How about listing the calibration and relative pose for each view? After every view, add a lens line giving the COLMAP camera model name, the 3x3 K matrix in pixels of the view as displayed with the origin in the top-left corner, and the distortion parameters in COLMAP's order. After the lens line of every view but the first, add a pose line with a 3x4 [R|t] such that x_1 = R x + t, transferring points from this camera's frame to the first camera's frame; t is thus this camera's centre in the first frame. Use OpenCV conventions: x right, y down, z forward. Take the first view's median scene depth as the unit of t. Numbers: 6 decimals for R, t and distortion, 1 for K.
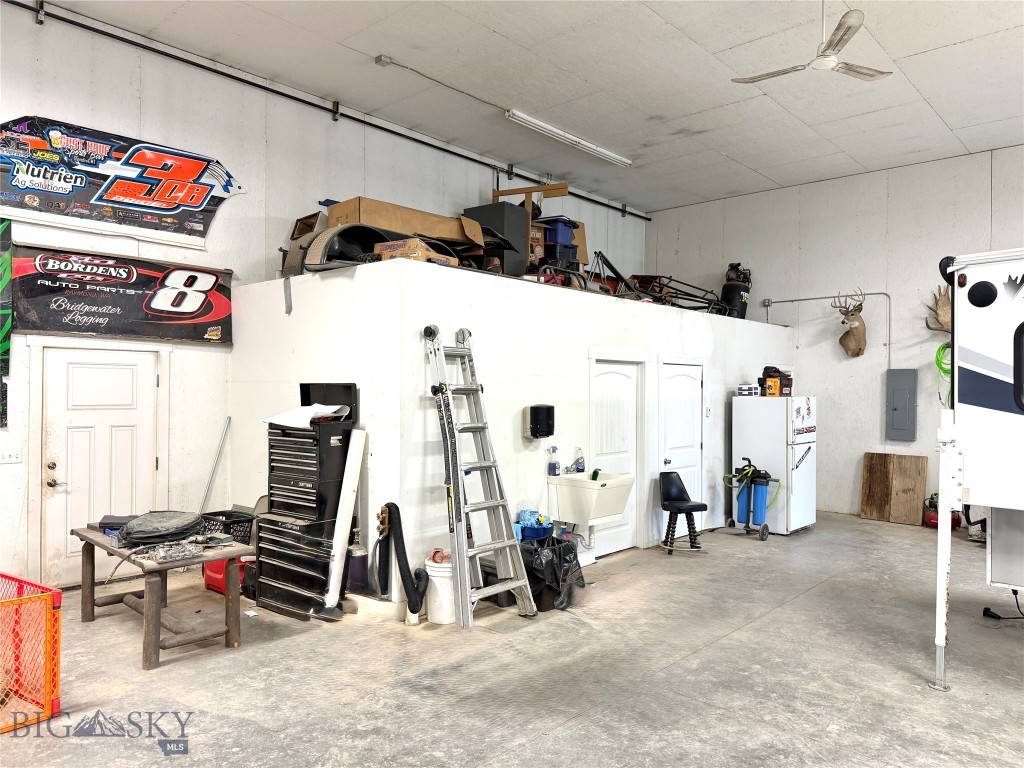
lens RADIAL K [[744.7, 0, 512.0], [0, 744.7, 384.0], [0, 0, 1]] dist [0.031518, -0.006435]
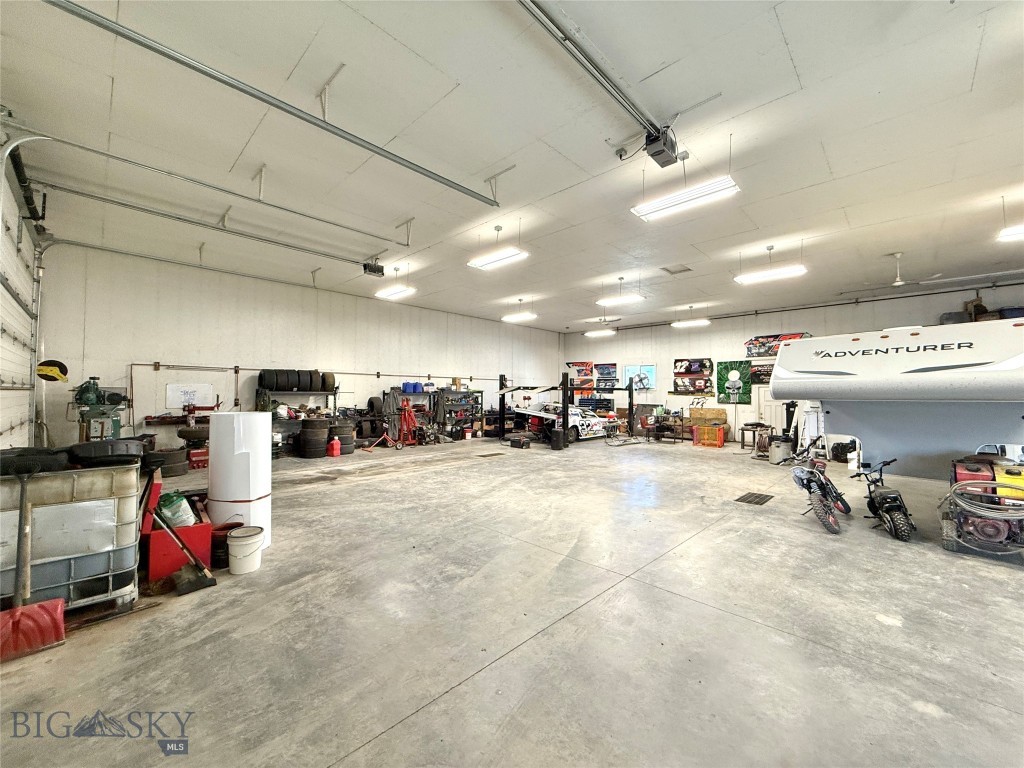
lens RADIAL K [[408.2, 0, 509.0], [0, 408.2, 383.1], [0, 0, 1]] dist [-0.001376, 0.000022]
pose [[-0.054736, -0.034158, -0.997916, 1.650695], [-0.003903, 0.999414, -0.033995, 0.013102], [0.998493, 0.002034, -0.054837, -0.306796]]
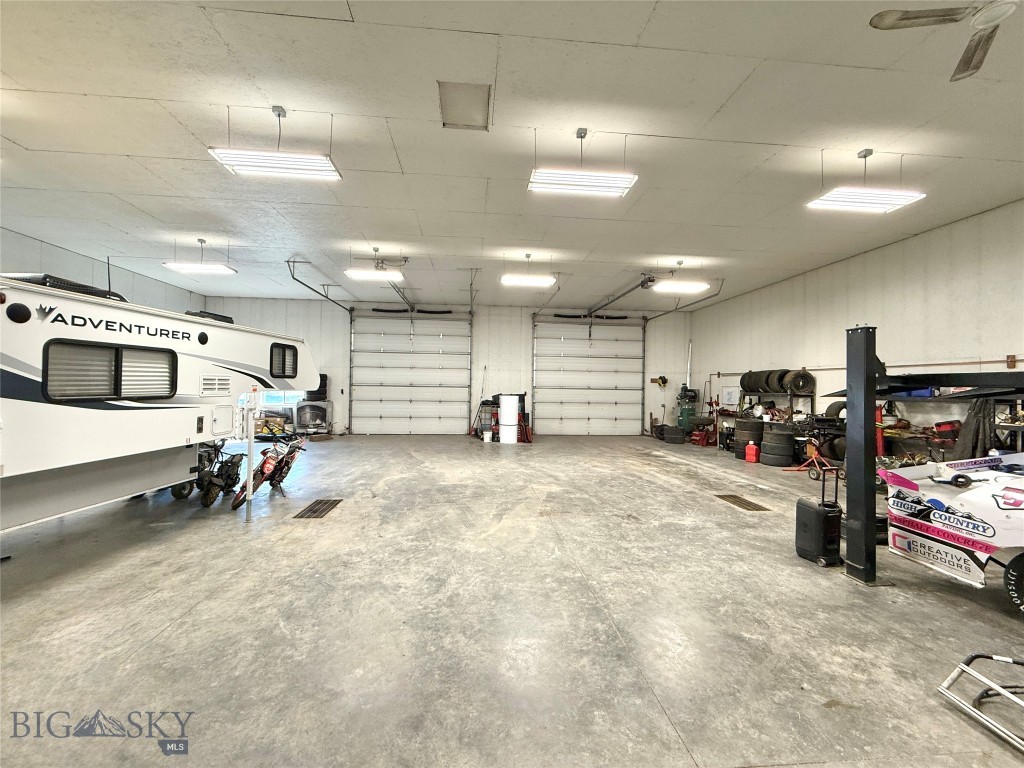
lens RADIAL K [[408.2, 0, 509.0], [0, 408.2, 383.1], [0, 0, 1]] dist [-0.001376, 0.000022]
pose [[-0.723338, -0.013646, 0.690360, -0.320412], [-0.025214, 0.999660, -0.006658, -0.006838], [-0.690034, -0.022223, -0.723436, 0.615959]]
